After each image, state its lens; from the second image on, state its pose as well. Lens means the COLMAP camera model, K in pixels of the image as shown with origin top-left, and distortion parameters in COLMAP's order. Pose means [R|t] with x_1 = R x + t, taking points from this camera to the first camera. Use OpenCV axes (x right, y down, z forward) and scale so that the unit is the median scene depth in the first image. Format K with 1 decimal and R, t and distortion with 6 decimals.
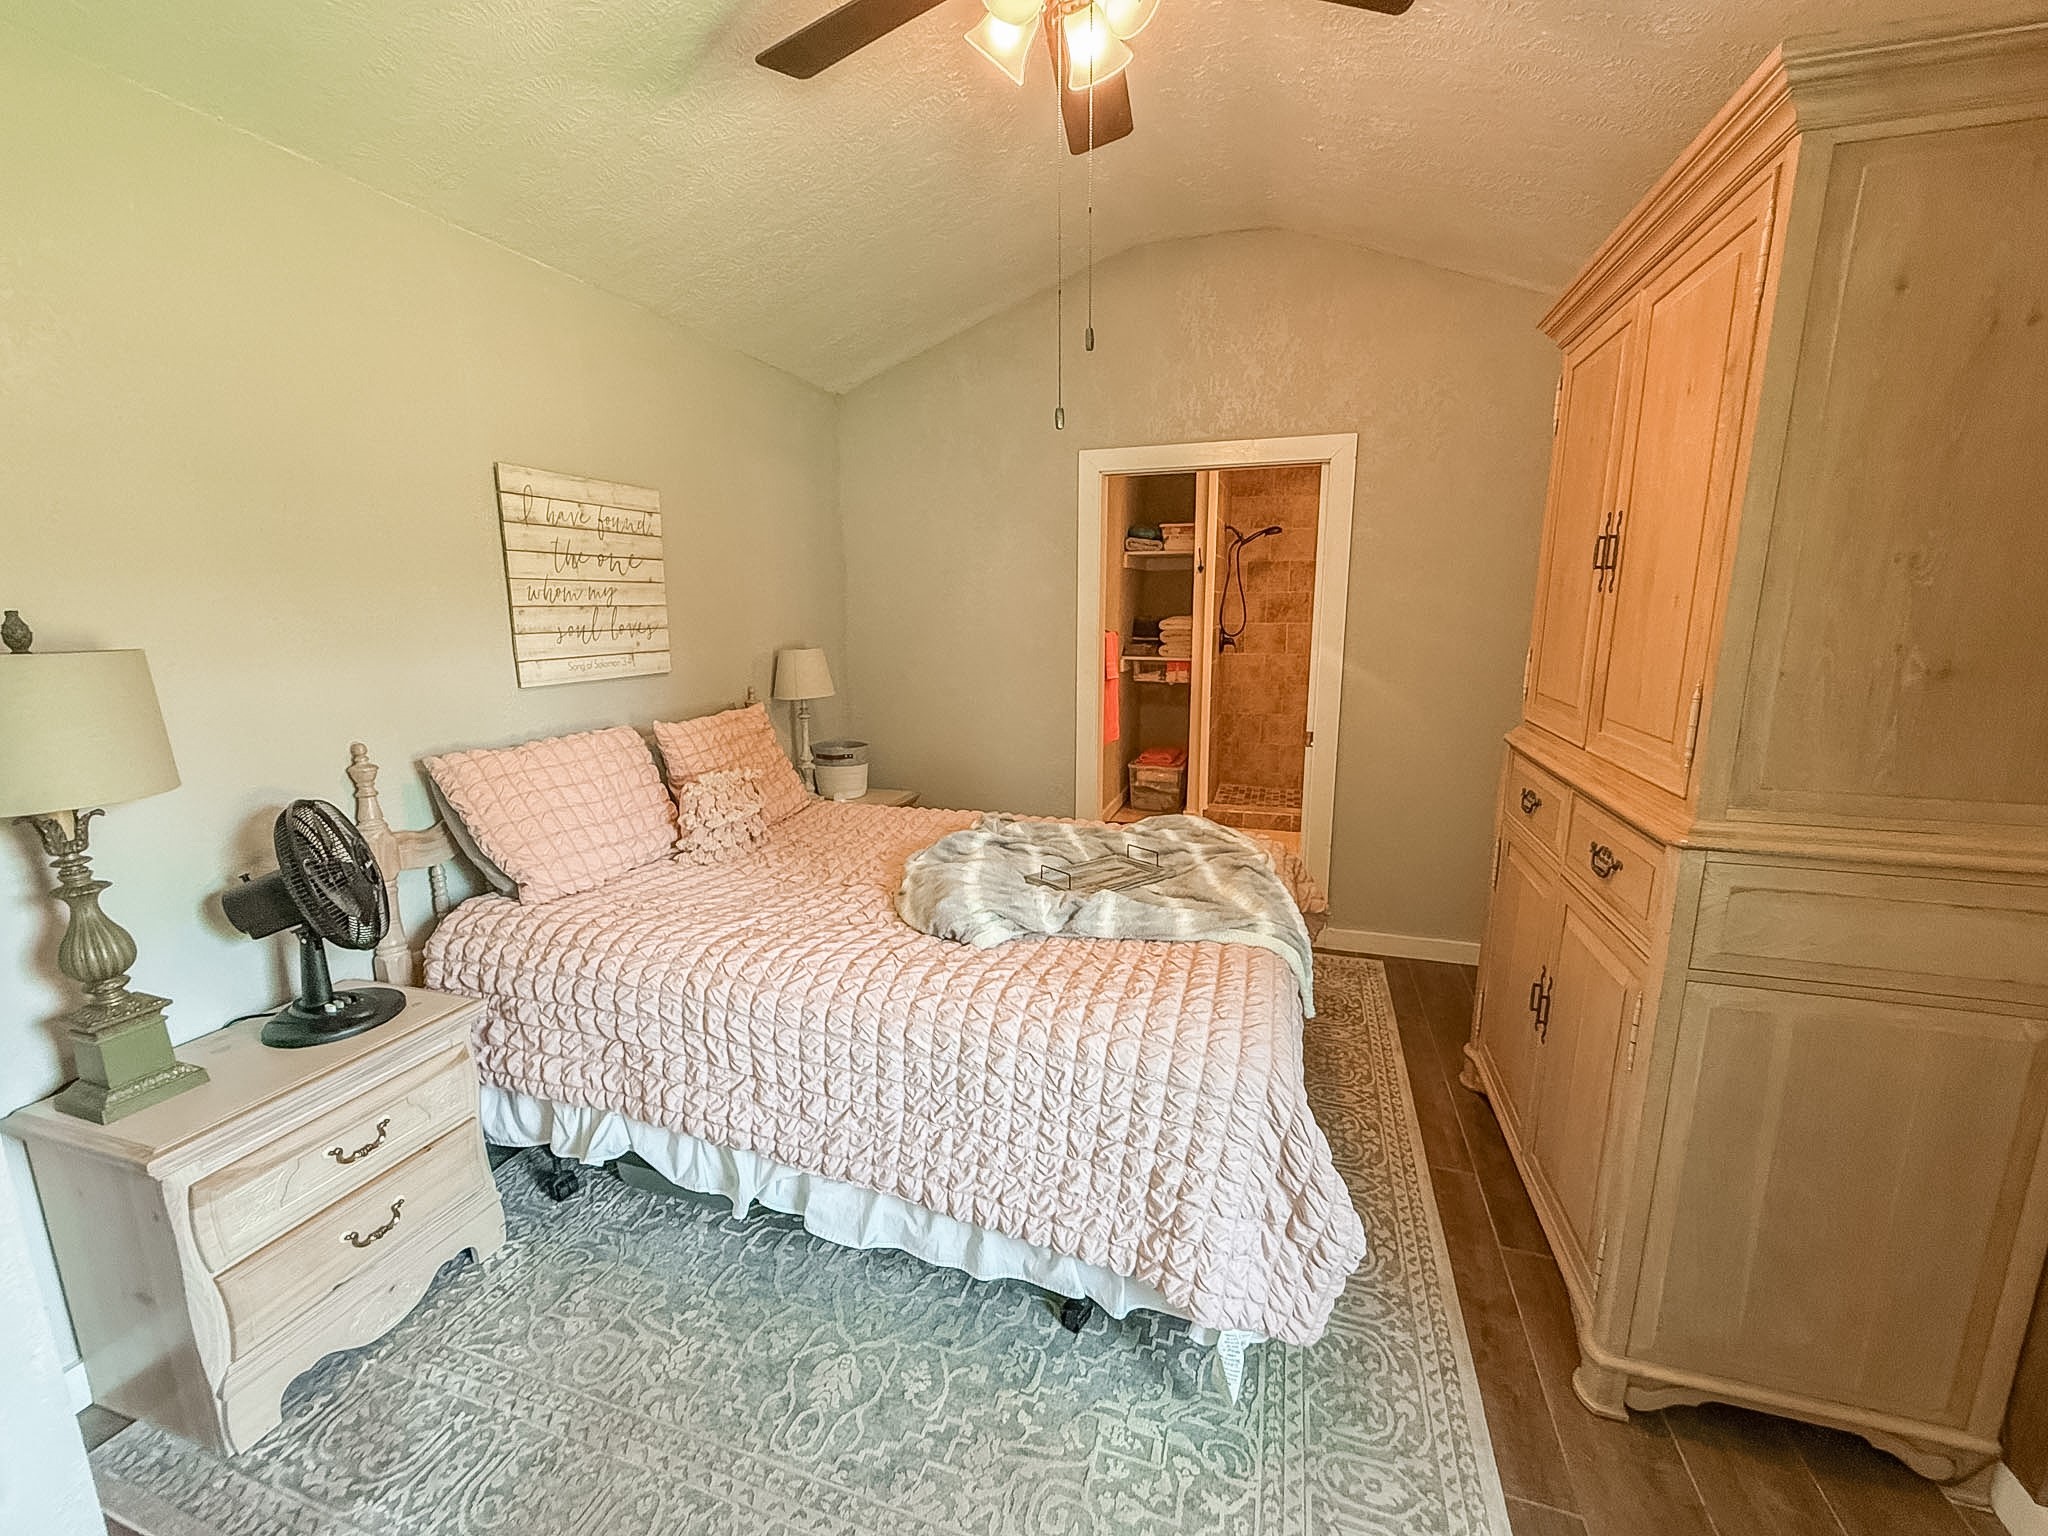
lens RADIAL K [[816.3, 0, 1024.0], [0, 816.3, 768.0], [0, 0, 1]] dist [-0.000349, -0.000107]
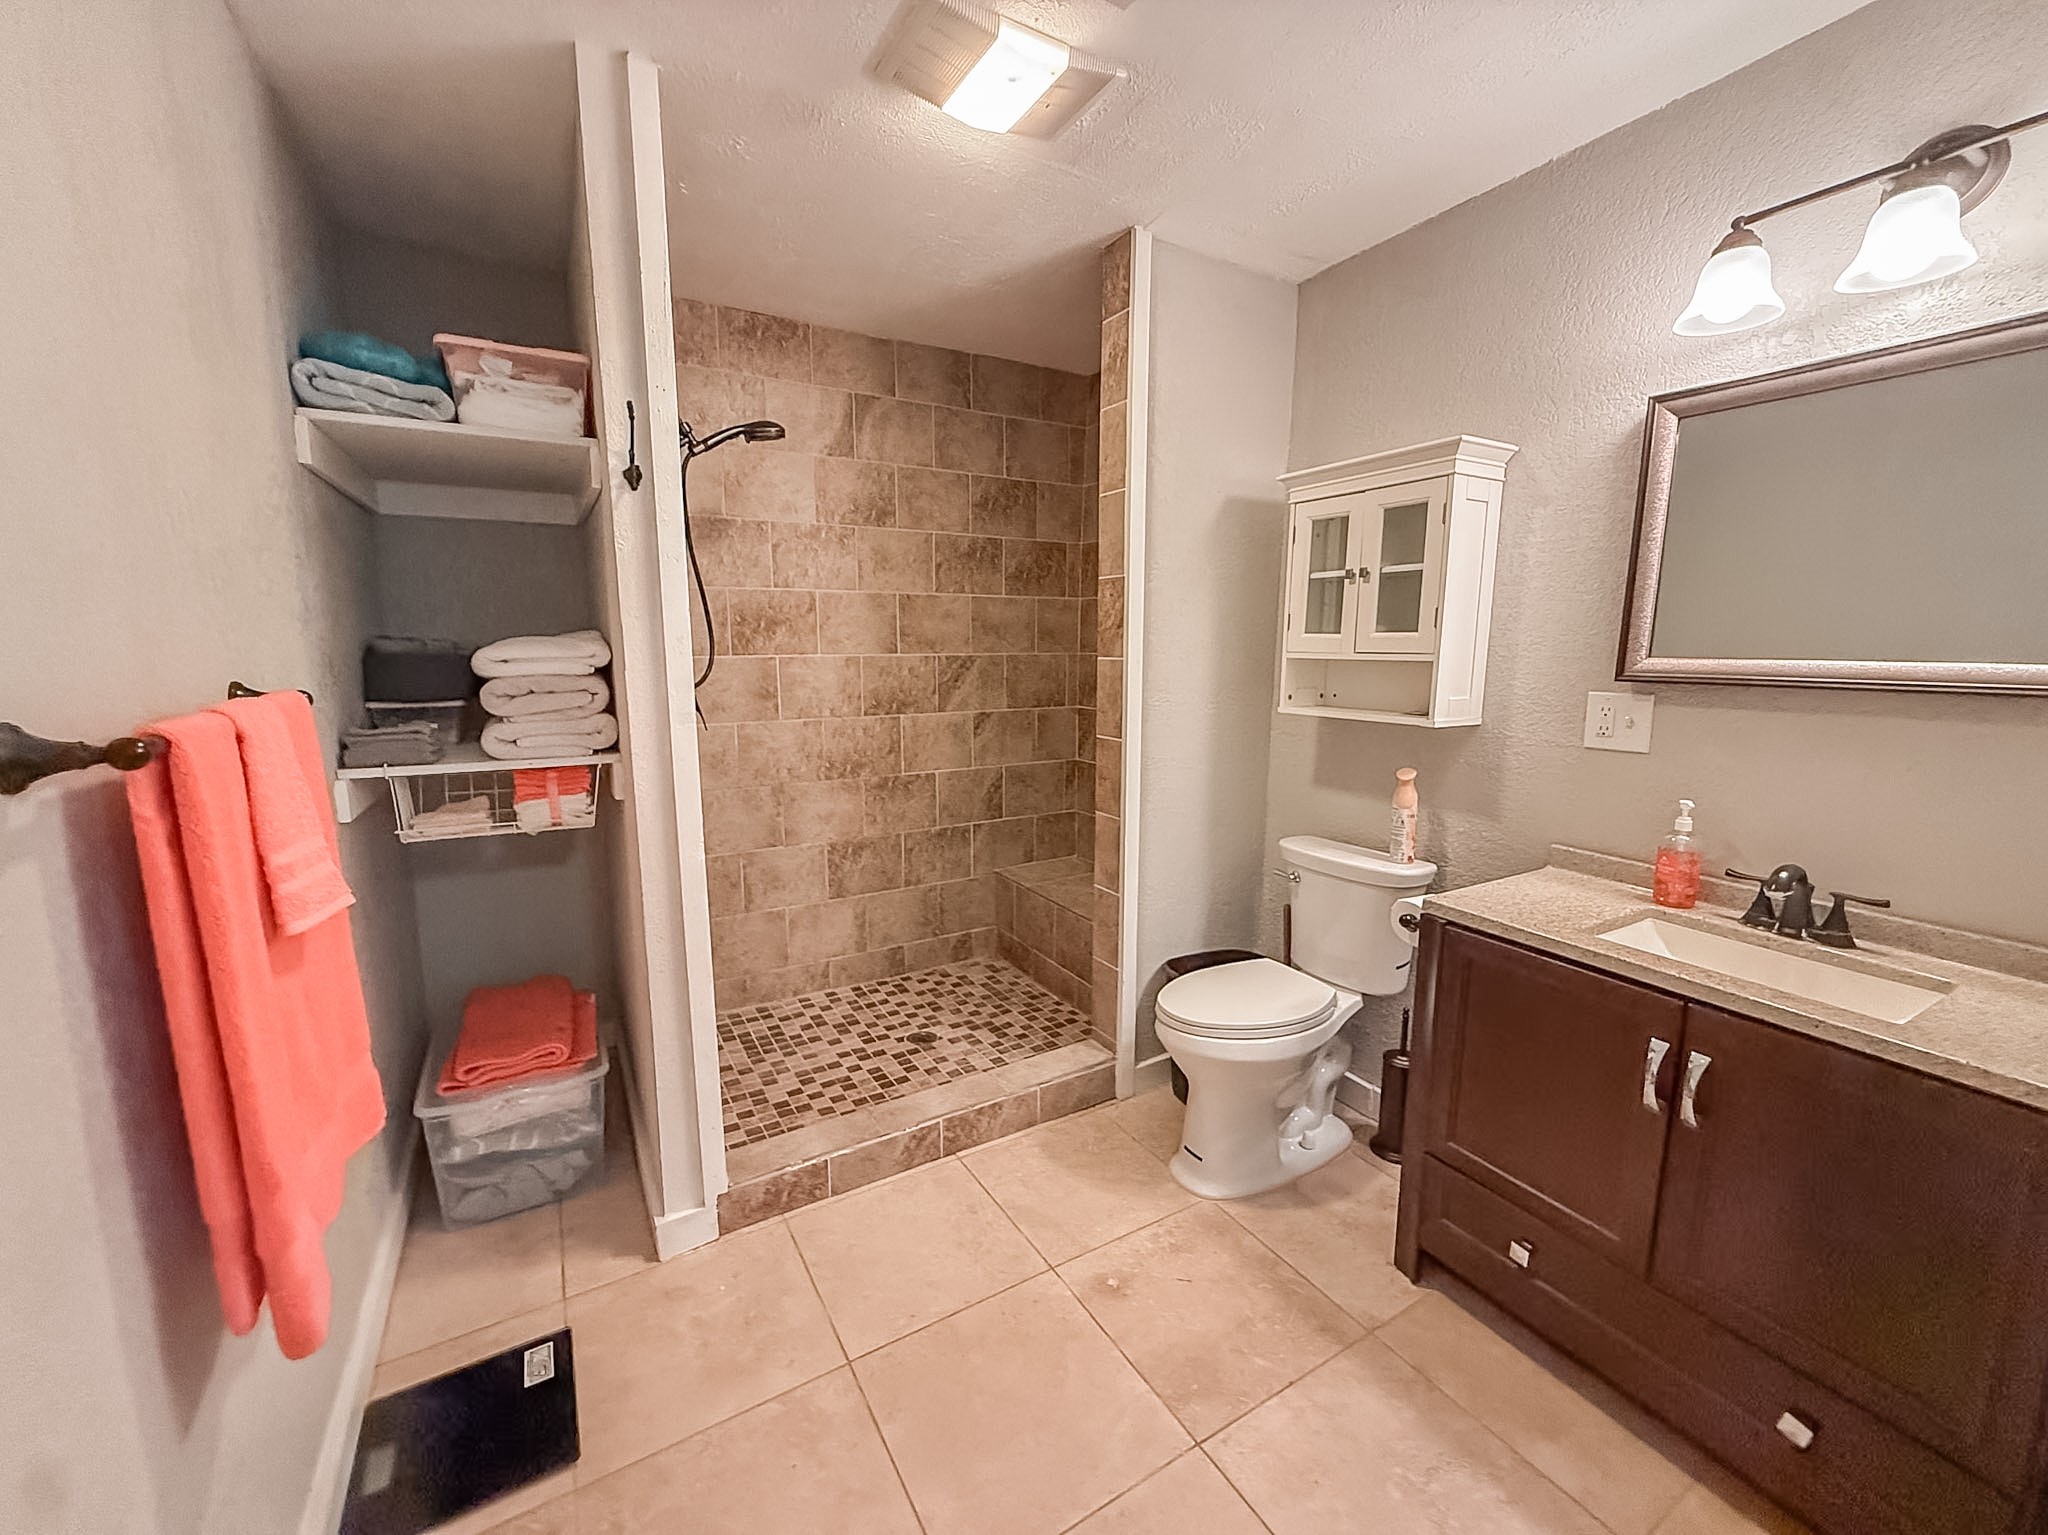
lens RADIAL K [[816.3, 0, 1024.0], [0, 816.3, 767.5], [0, 0, 1]] dist [-0.000349, -0.000107]
pose [[0.664188, -0.106547, 0.739934, 0.067694], [0.142508, 0.989686, 0.014591, -0.107188], [-0.733857, 0.095755, 0.672522, 0.624915]]
